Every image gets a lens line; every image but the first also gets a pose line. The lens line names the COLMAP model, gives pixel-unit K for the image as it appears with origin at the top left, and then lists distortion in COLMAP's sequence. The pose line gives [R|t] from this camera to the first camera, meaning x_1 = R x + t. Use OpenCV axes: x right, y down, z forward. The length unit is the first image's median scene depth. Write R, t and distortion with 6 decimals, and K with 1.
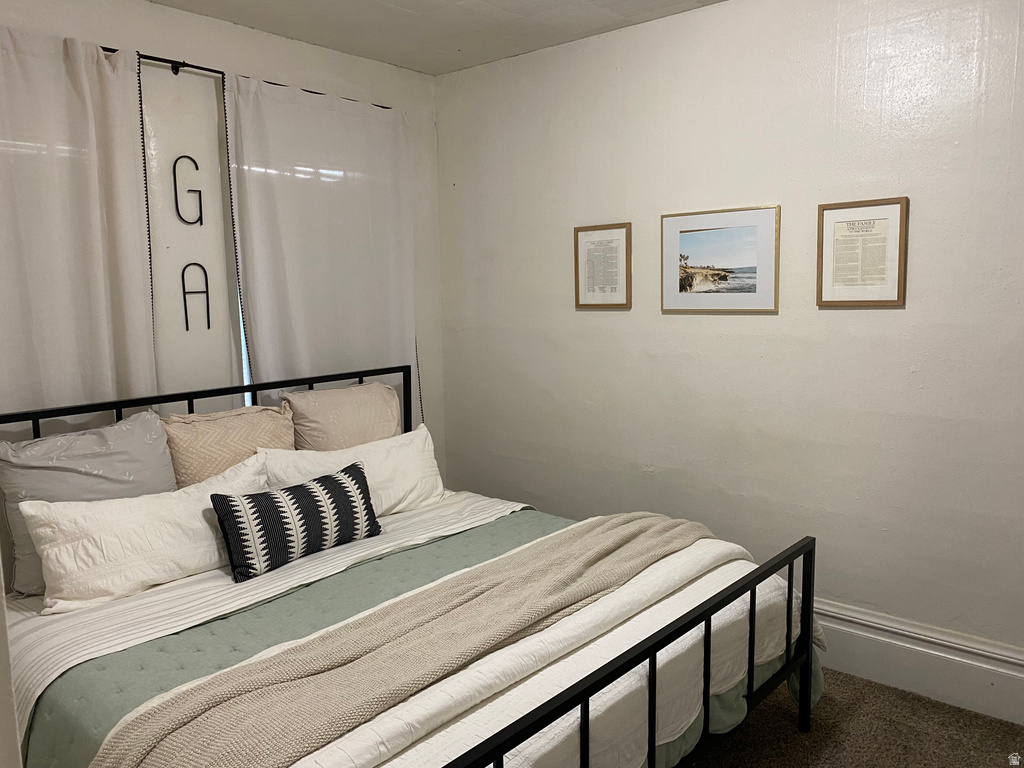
lens RADIAL K [[783.4, 0, 502.9], [0, 783.4, 372.6], [0, 0, 1]] dist [0.115604, -0.176357]
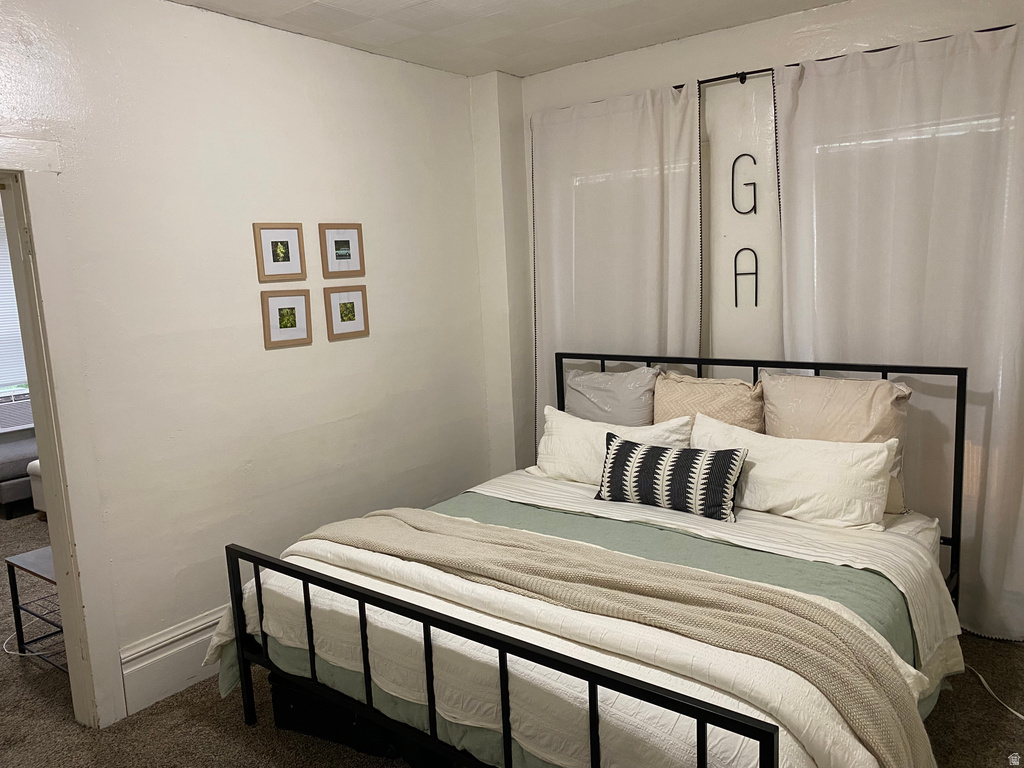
lens RADIAL K [[777.6, 0, 512.0], [0, 777.6, 384.0], [0, 0, 1]] dist [0.047188, -0.053548]
pose [[0.064358, 0.167602, -0.983752, 0.917497], [-0.071456, 0.984039, 0.162977, -0.131870], [0.995365, 0.059806, 0.075307, 0.746918]]
